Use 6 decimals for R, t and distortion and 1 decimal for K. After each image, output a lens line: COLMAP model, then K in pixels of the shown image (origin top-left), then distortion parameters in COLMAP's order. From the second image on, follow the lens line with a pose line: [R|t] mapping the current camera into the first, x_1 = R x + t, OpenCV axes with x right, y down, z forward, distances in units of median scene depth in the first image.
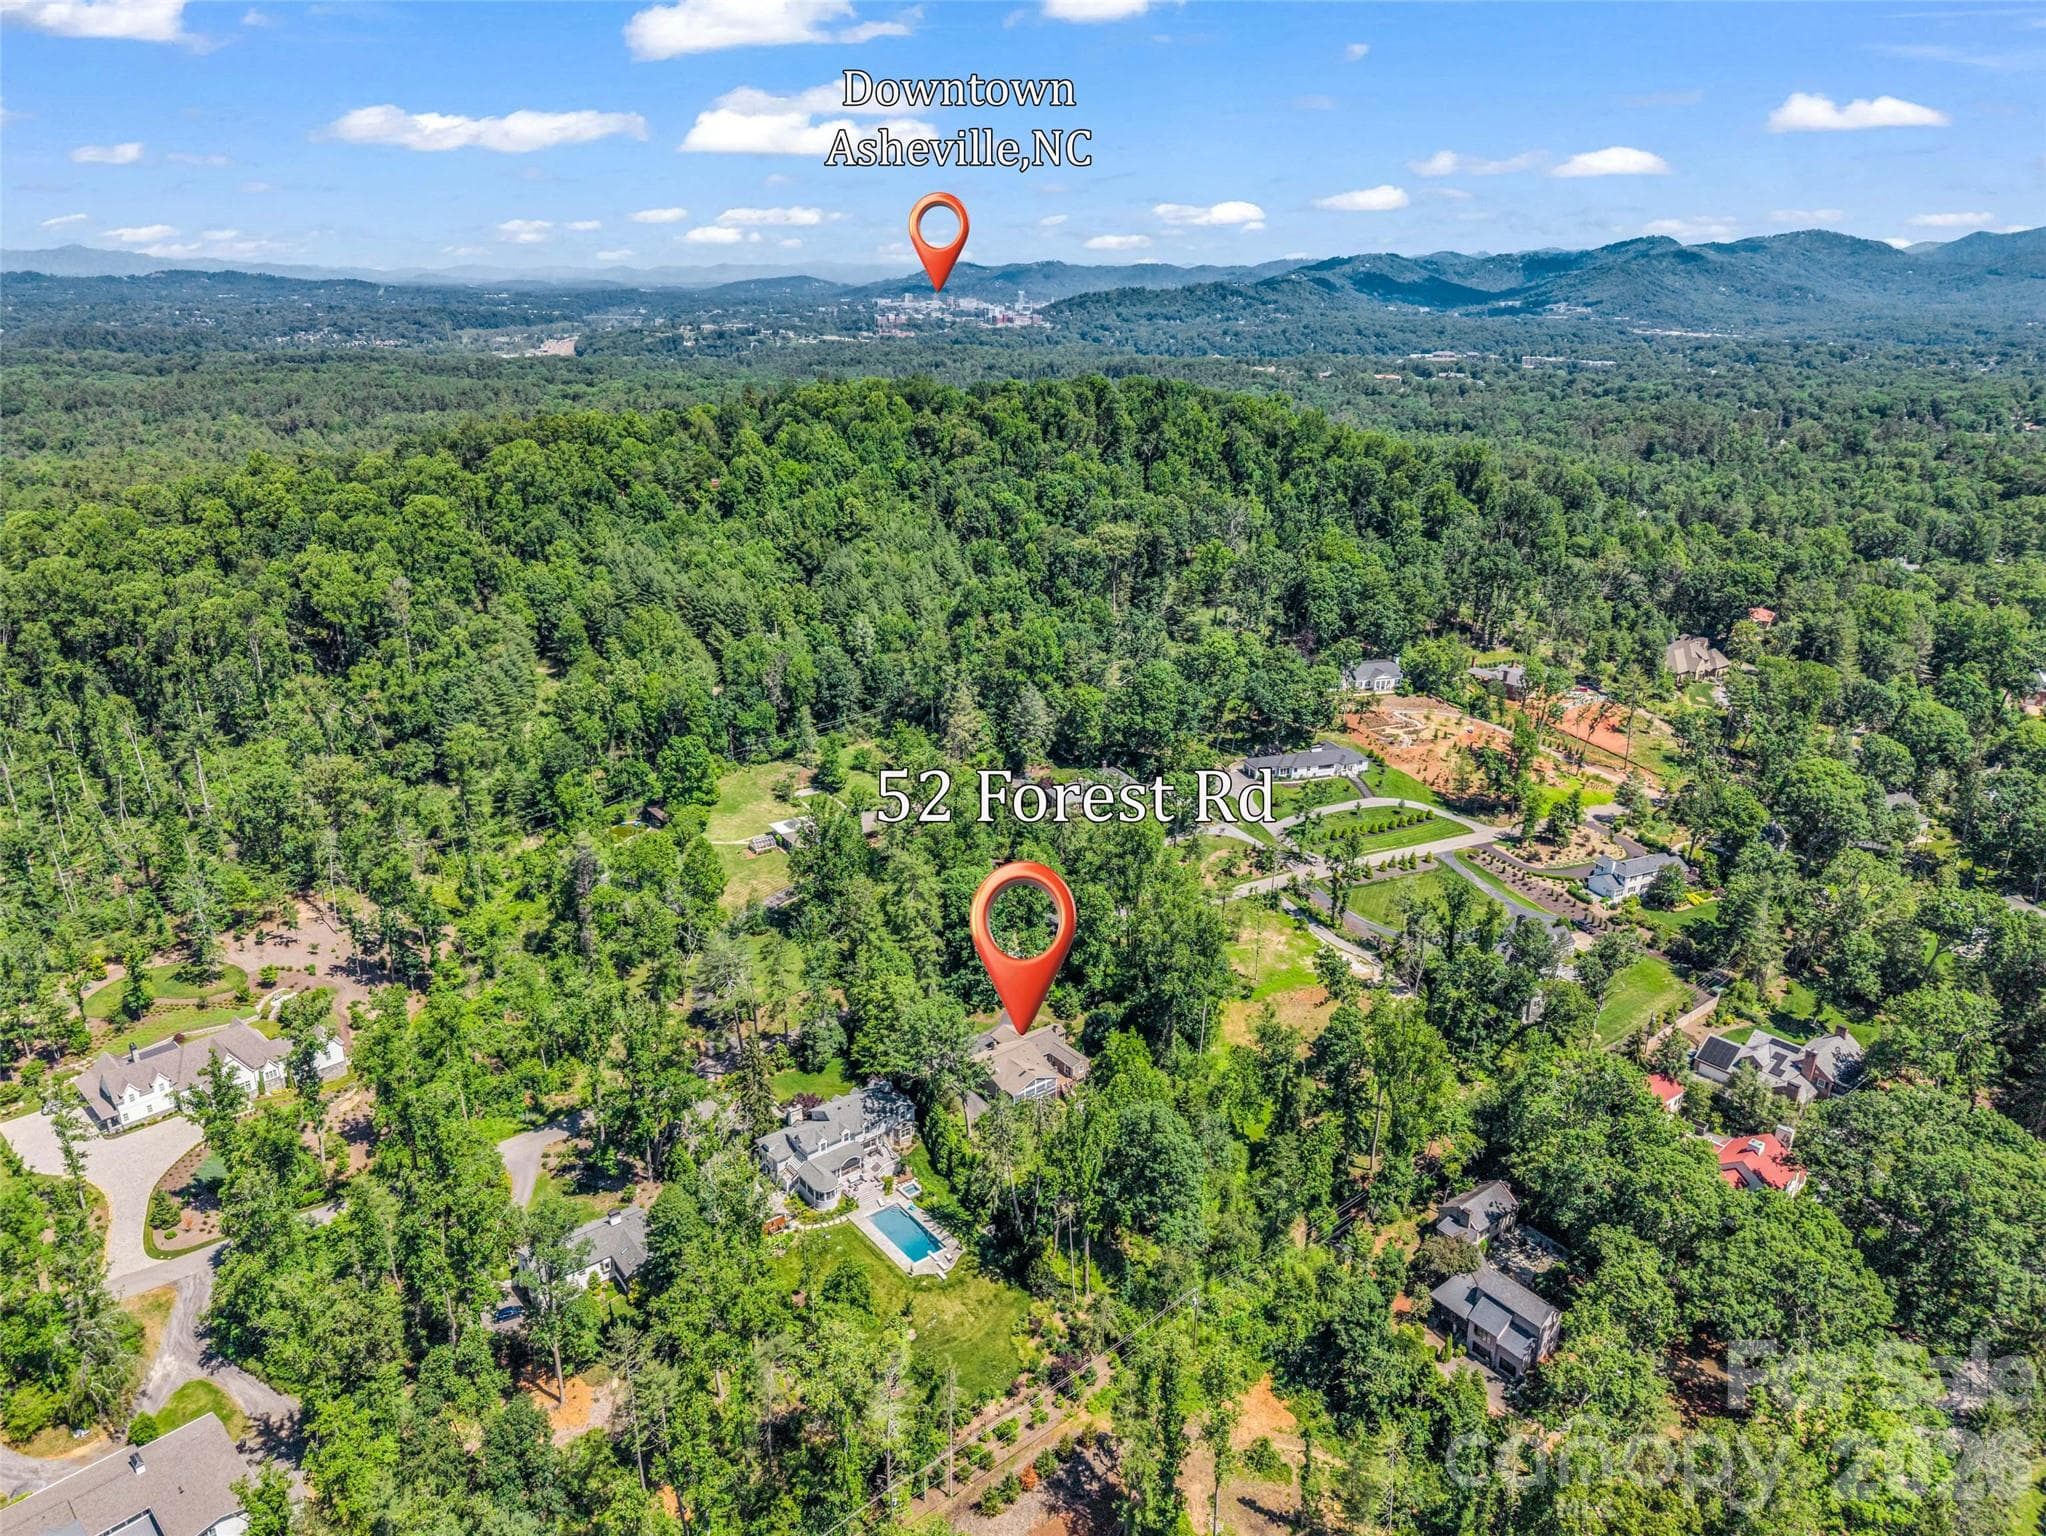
lens RADIAL K [[1355.5, 0, 1049.7], [0, 1355.5, 763.0], [0, 0, 1]] dist [0.061593, -0.001340]
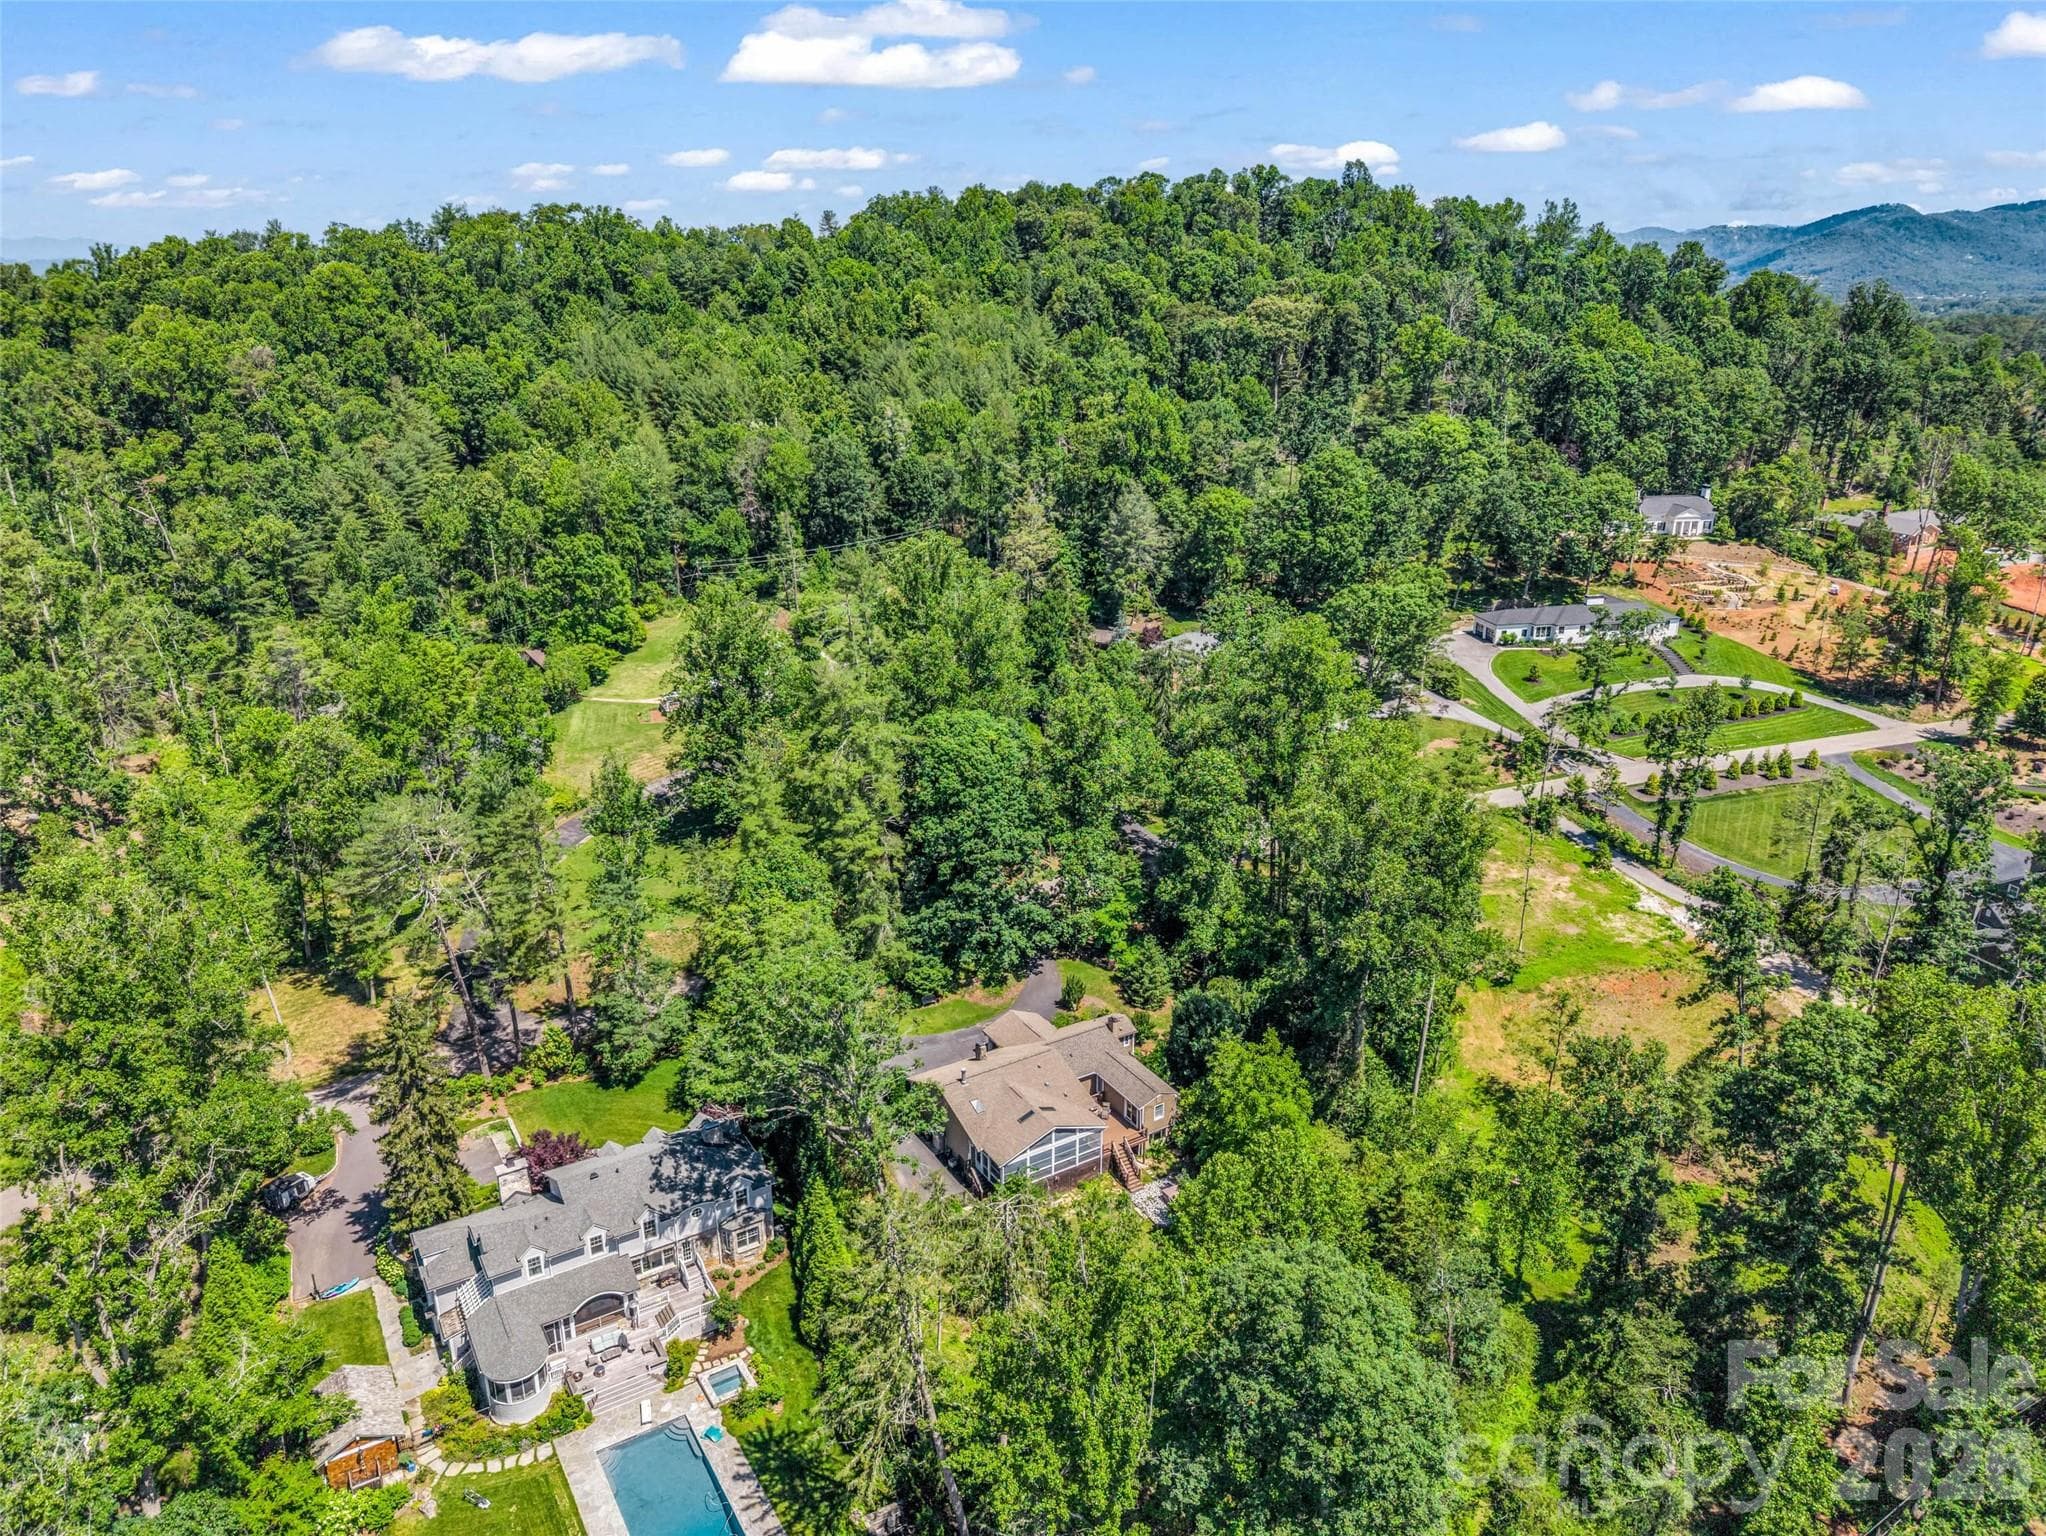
lens RADIAL K [[1416.9, 0, 1023.0], [0, 1416.9, 768.0], [0, 0, 1]] dist [0.002495, -0.003277]
pose [[0.991010, 0.027385, -0.130954, 0.029810], [-0.025208, 0.999516, 0.018257, 0.078085], [0.131390, -0.014792, 0.991220, 0.405379]]
